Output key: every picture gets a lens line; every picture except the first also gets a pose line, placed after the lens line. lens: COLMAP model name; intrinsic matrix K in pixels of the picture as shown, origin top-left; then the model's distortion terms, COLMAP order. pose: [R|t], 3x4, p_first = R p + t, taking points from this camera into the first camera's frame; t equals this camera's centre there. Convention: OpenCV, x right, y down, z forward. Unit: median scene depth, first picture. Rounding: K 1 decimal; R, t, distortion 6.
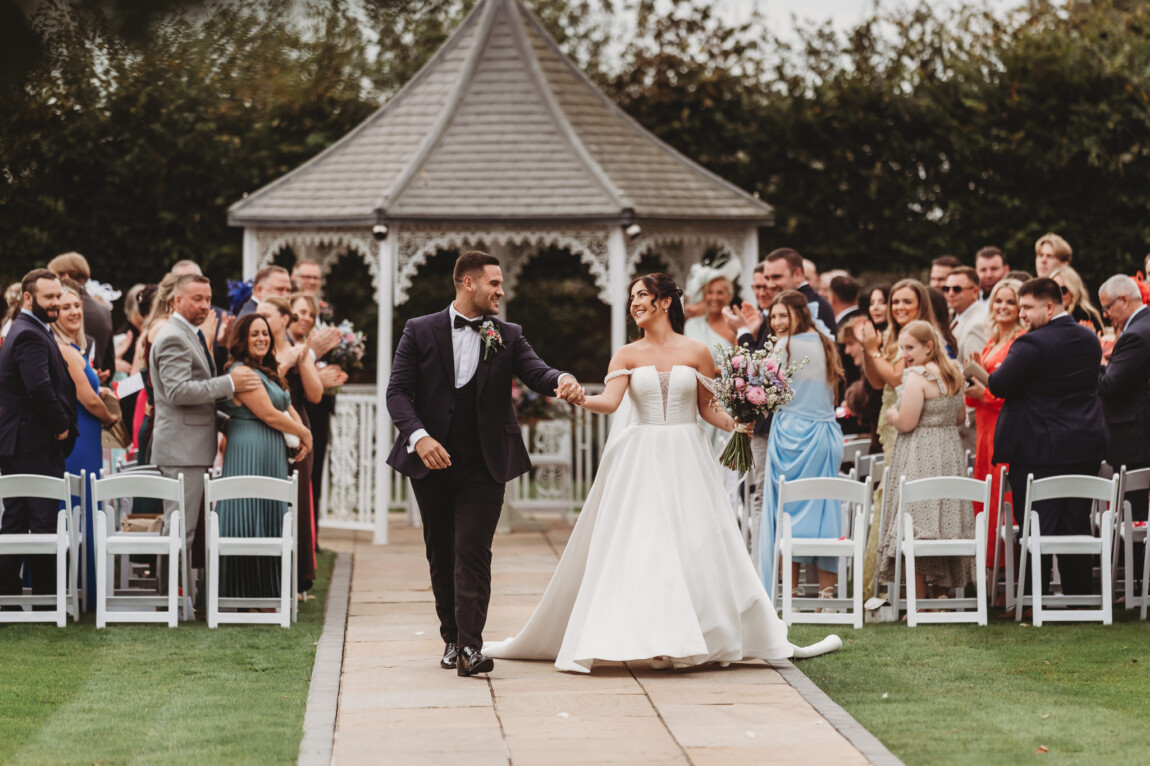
lens RADIAL K [[4571.4, 0, 575.0], [0, 4571.4, 383.0], [0, 0, 1]] dist [-0.120620, 0.815206]
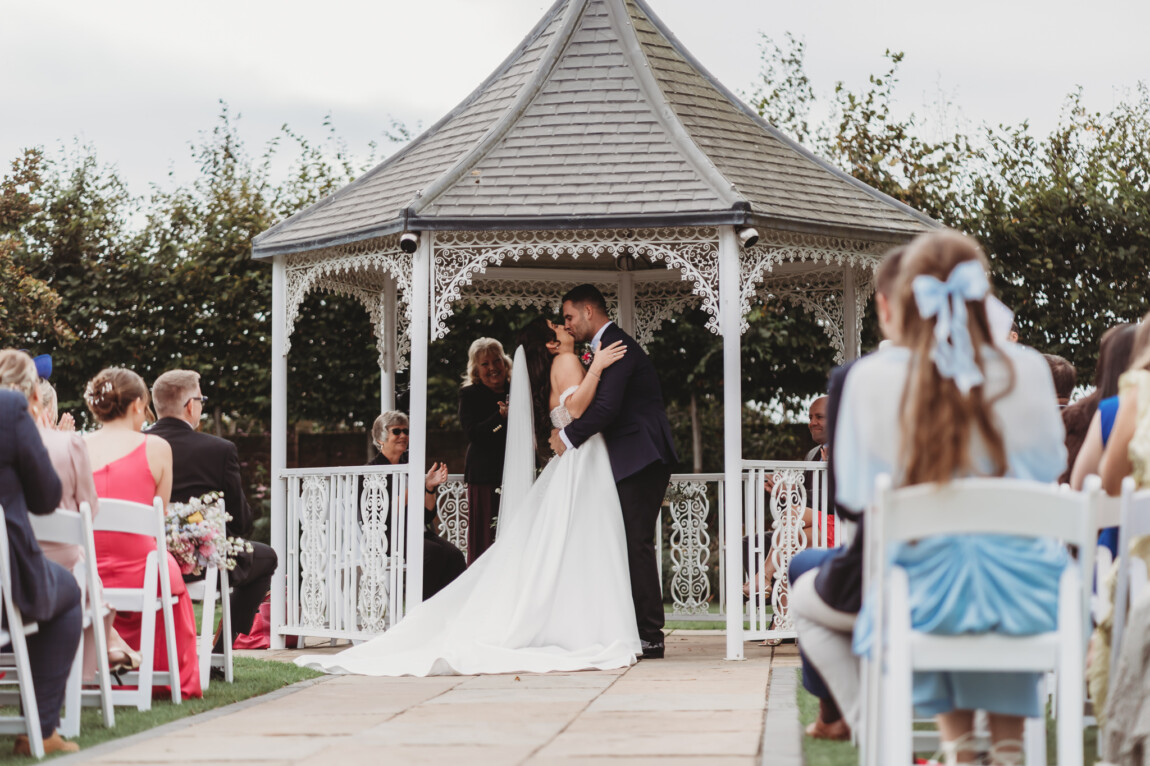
lens RADIAL K [[2639.3, 0, 575.0], [0, 2639.3, 383.0], [0, 0, 1]] dist [-0.066250, -0.010927]
pose [[0.992711, -0.013360, -0.119773, 0.035045], [0.004204, 0.997071, -0.076372, 0.022632], [0.120443, 0.075312, 0.989859, 0.571179]]
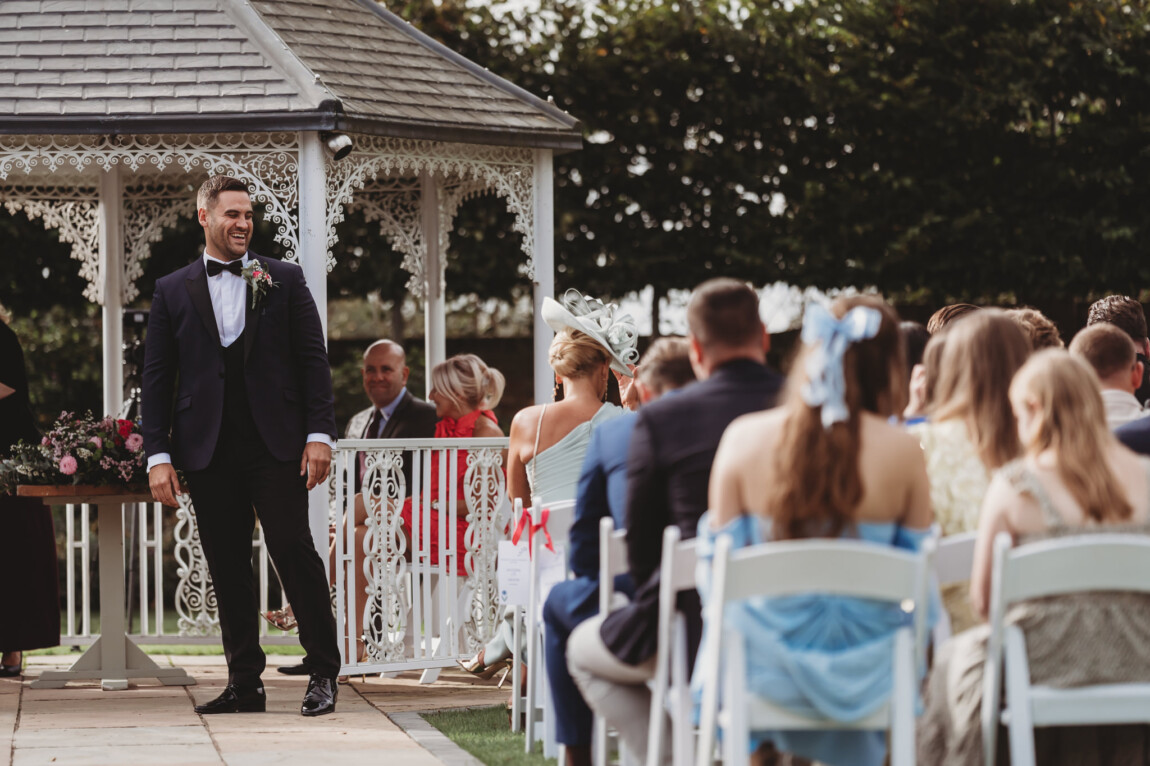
lens RADIAL K [[4571.4, 0, 575.0], [0, 4571.4, 383.0], [0, 0, 1]] dist [-0.120620, 0.815206]
pose [[0.997407, -0.010299, 0.071227, 0.001231], [0.012720, 0.999354, -0.033621, 0.014968], [-0.070835, 0.034440, 0.996893, 0.437180]]
